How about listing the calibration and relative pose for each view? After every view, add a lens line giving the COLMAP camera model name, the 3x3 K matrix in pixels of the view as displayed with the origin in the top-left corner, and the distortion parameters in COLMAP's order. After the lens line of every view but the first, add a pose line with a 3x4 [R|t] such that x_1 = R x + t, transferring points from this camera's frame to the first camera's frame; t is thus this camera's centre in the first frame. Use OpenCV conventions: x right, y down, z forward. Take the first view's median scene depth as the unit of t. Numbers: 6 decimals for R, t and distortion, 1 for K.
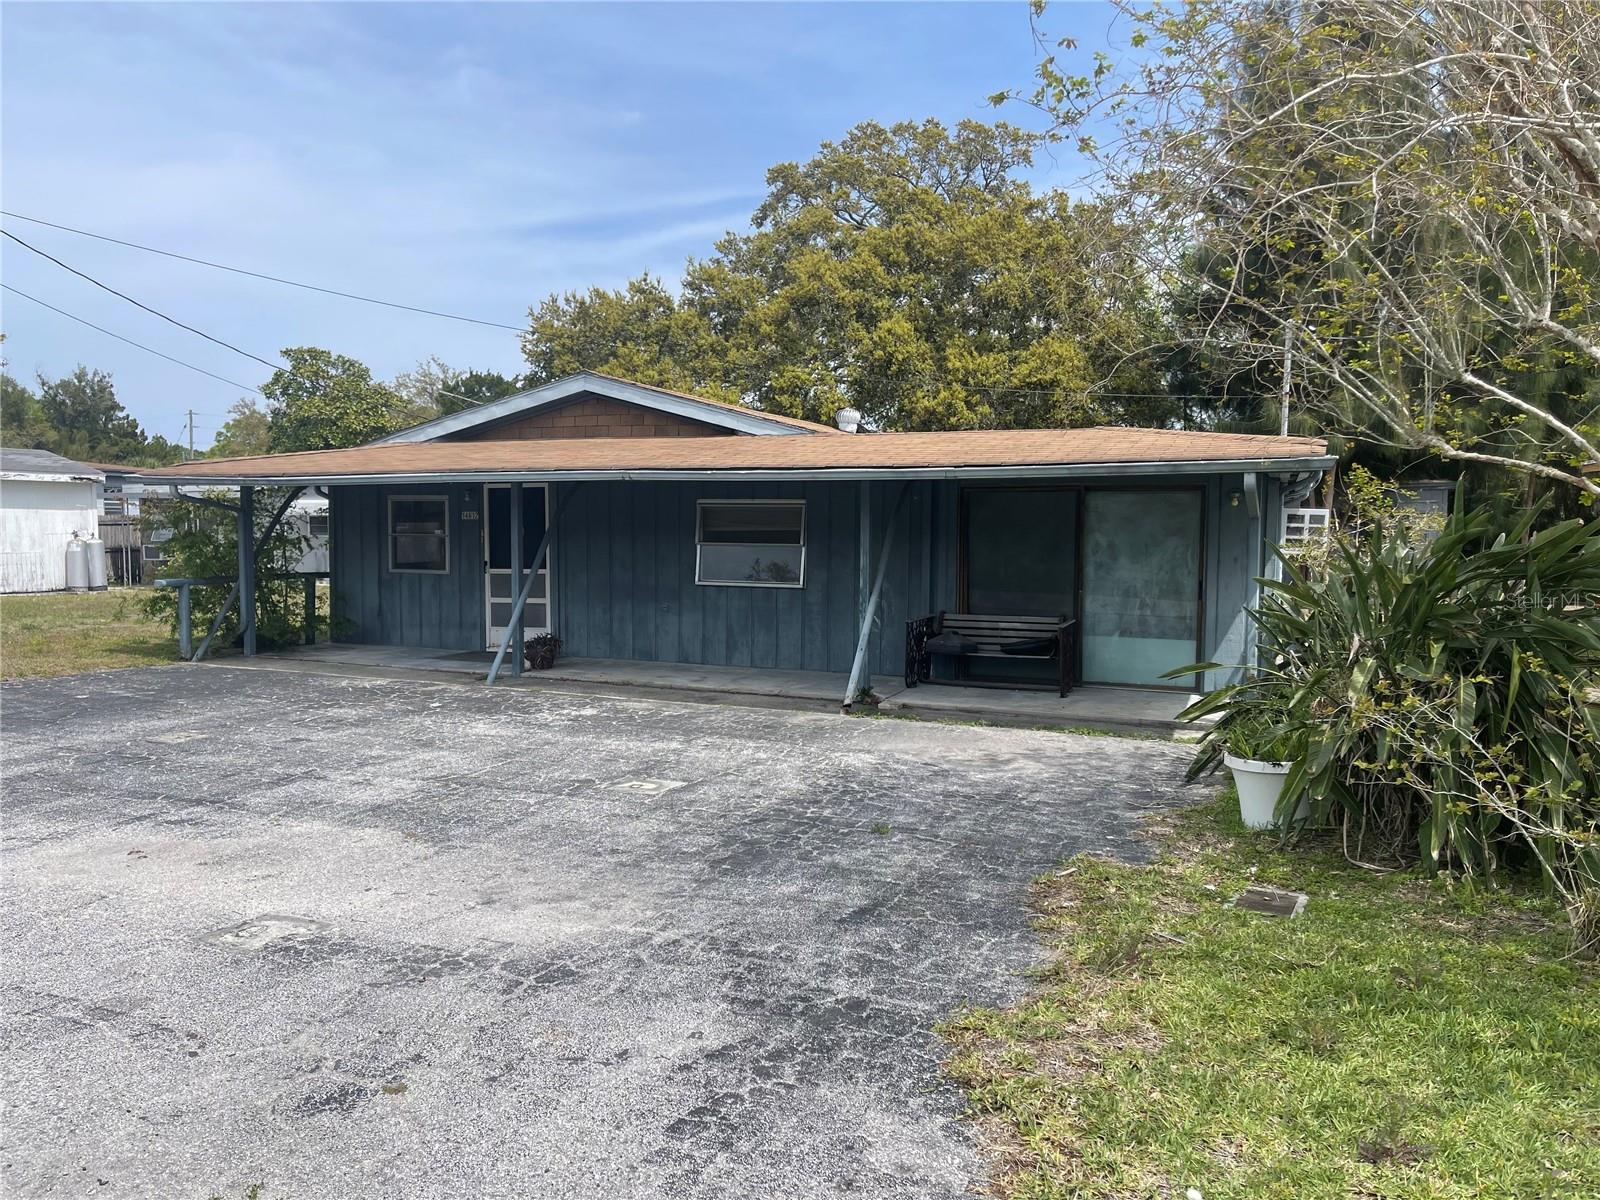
lens RADIAL K [[1257.7, 0, 797.3], [0, 1257.7, 598.8], [0, 0, 1]] dist [0.052581, -0.068468]
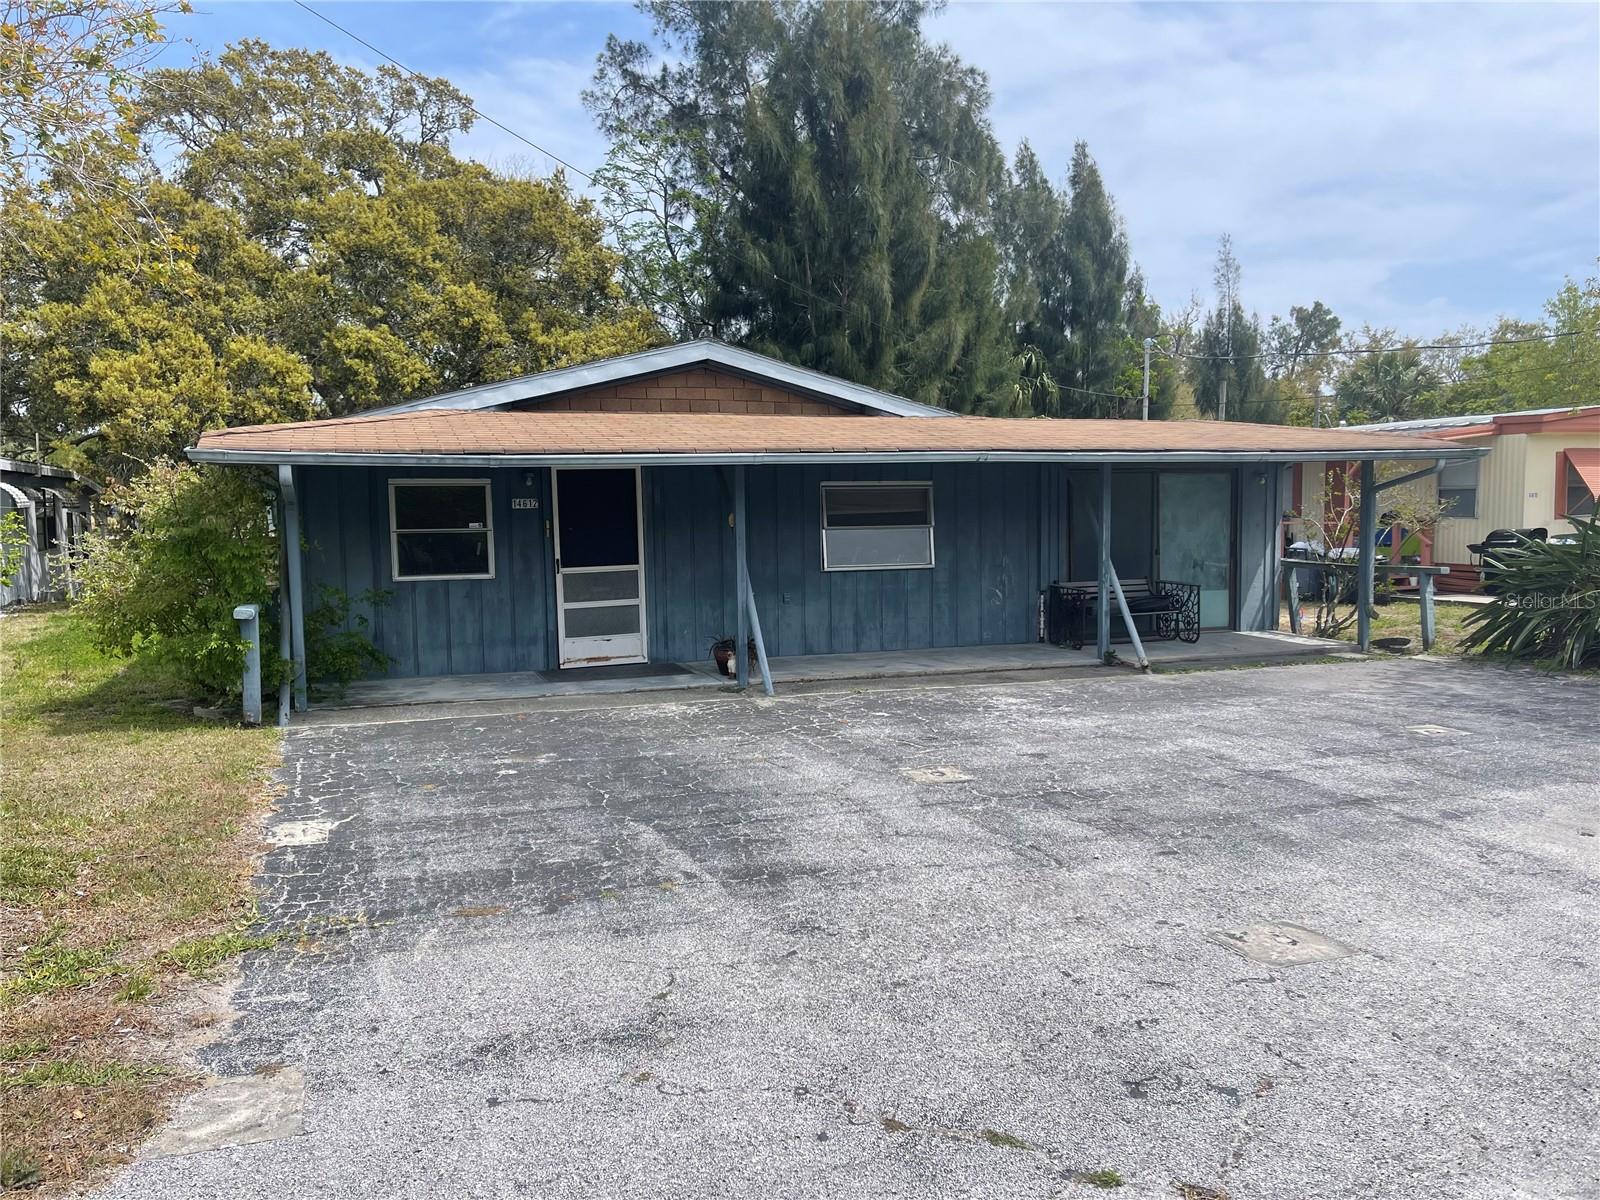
lens RADIAL K [[1257.7, 0, 800.2], [0, 1257.7, 602.8], [0, 0, 1]] dist [0.052581, -0.068468]
pose [[0.721264, -0.068328, 0.689281, -0.745708], [0.062593, 0.997481, 0.033382, -0.020087], [-0.689826, 0.019067, 0.723724, 0.319974]]
